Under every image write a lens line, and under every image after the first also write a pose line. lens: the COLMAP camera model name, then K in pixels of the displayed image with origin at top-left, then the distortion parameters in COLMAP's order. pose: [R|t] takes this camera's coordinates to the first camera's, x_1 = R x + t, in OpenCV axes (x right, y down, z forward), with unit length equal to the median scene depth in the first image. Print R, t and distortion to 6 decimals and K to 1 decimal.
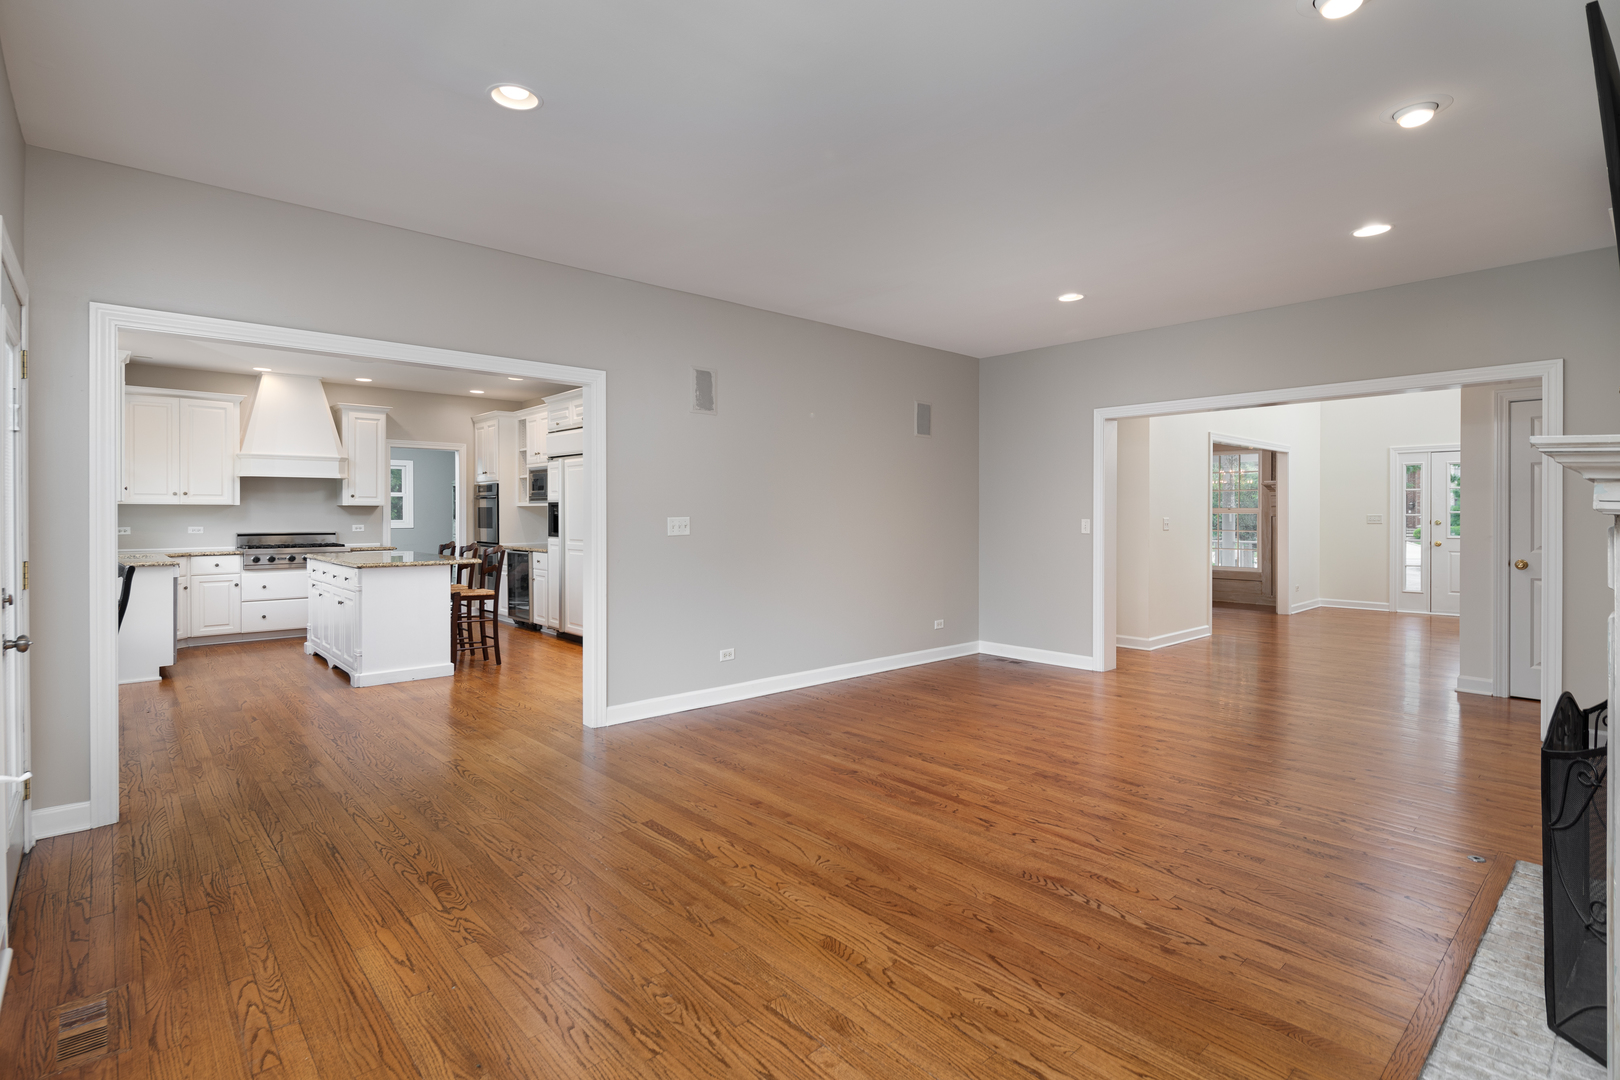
lens RADIAL K [[782.7, 0, 795.4], [0, 782.7, 516.0], [0, 0, 1]] dist [0.002722, -0.000284]
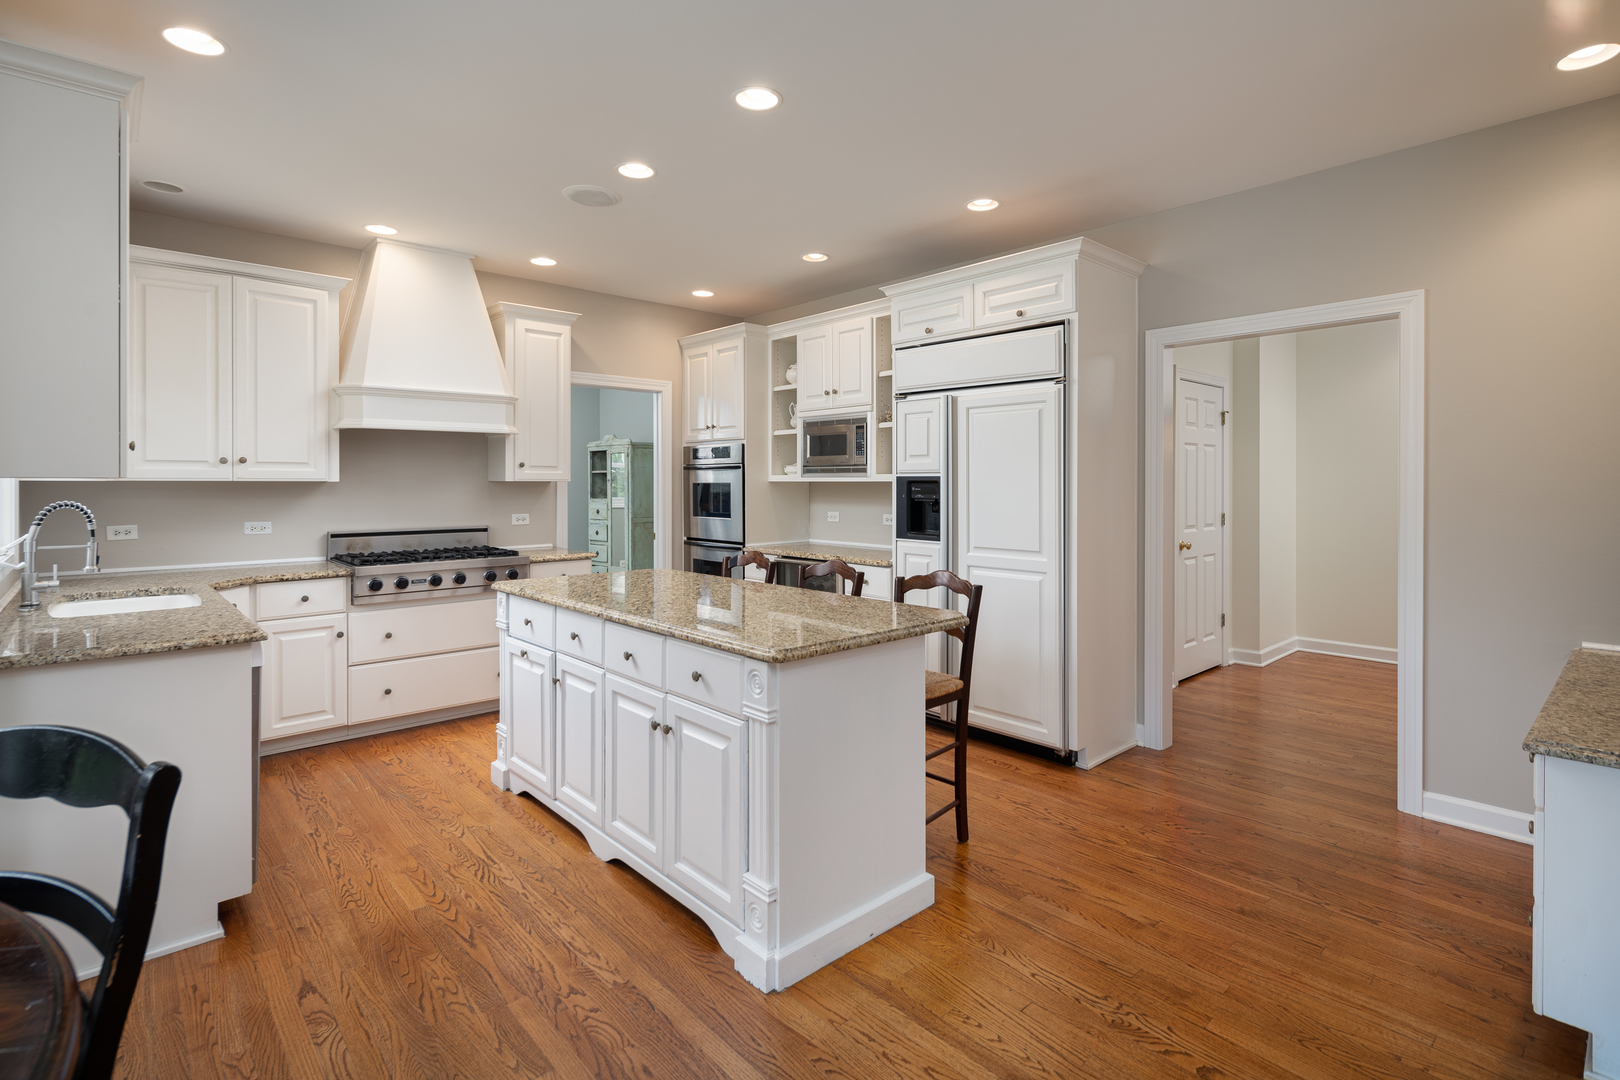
lens RADIAL K [[782.7, 0, 790.7], [0, 782.7, 486.5], [0, 0, 1]] dist [0.002722, -0.000284]
pose [[0.999999, 0.000017, -0.001541, -0.397268], [-0.000014, 0.999998, 0.002000, -0.011967], [0.001541, -0.002000, 0.999997, 0.461470]]
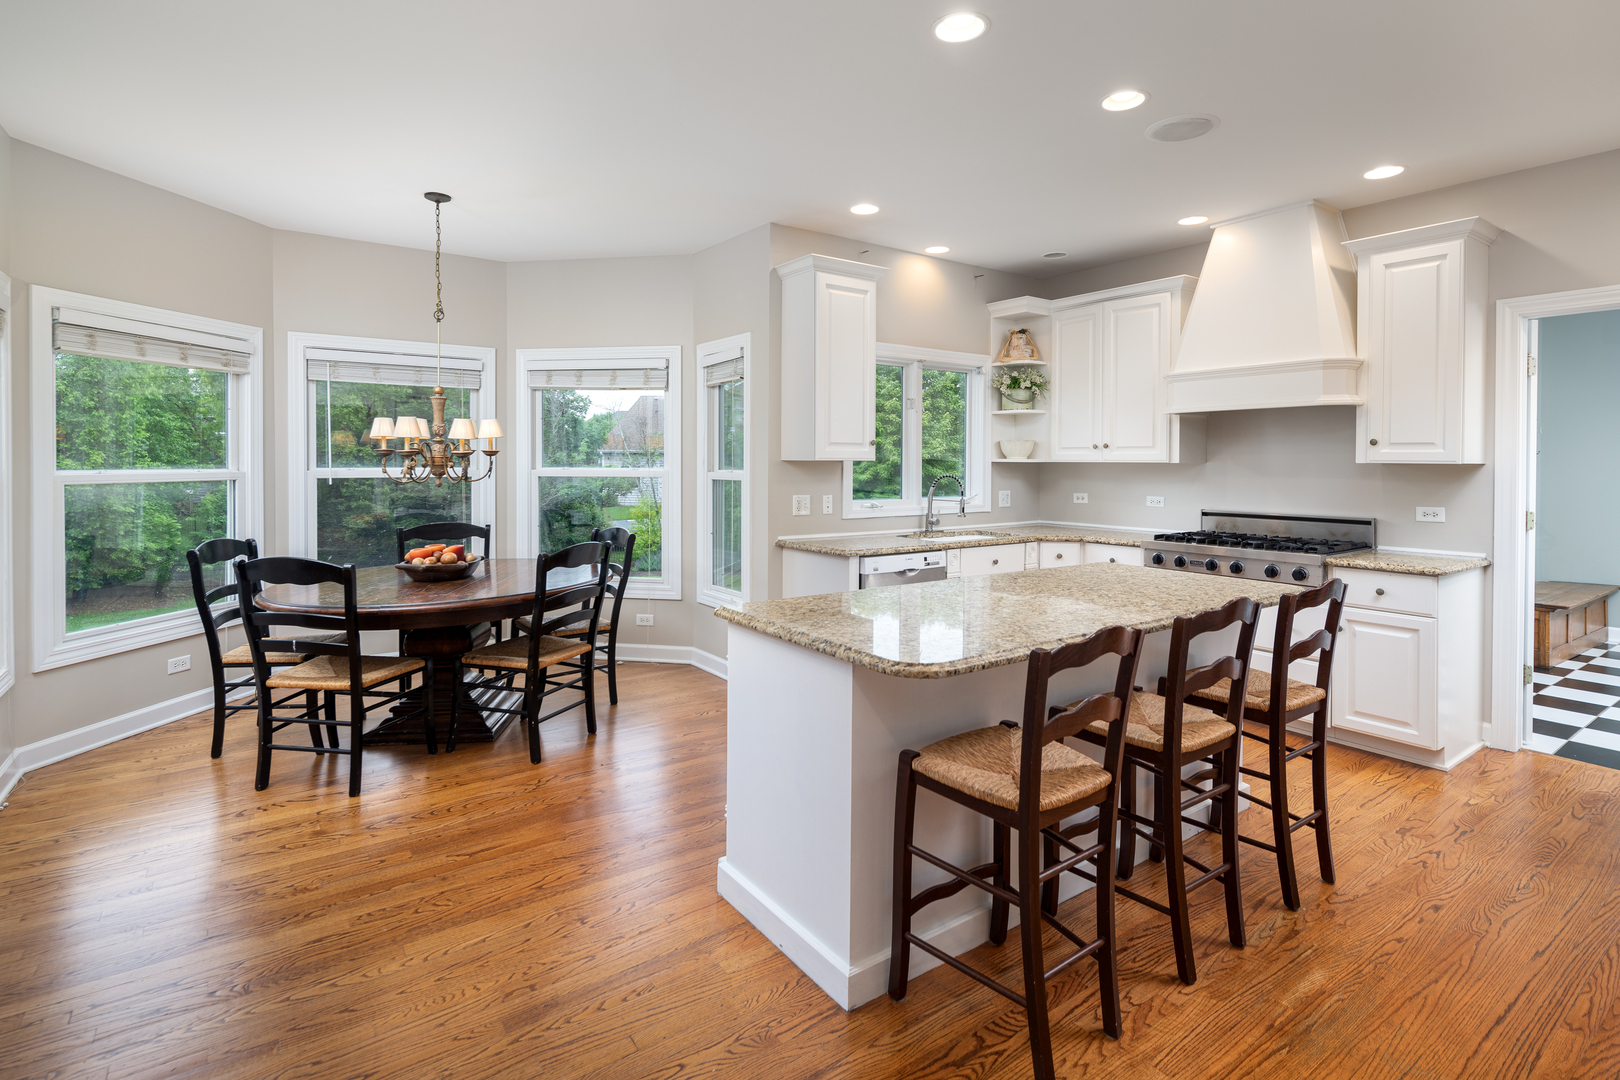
lens RADIAL K [[782.7, 0, 790.2], [0, 782.7, 467.0], [0, 0, 1]] dist [0.002722, -0.000284]
pose [[-0.131340, 0.006307, -0.991317, -0.084260], [-0.010737, 0.999912, 0.007785, -0.012696], [0.991279, 0.011667, -0.131261, 0.788761]]
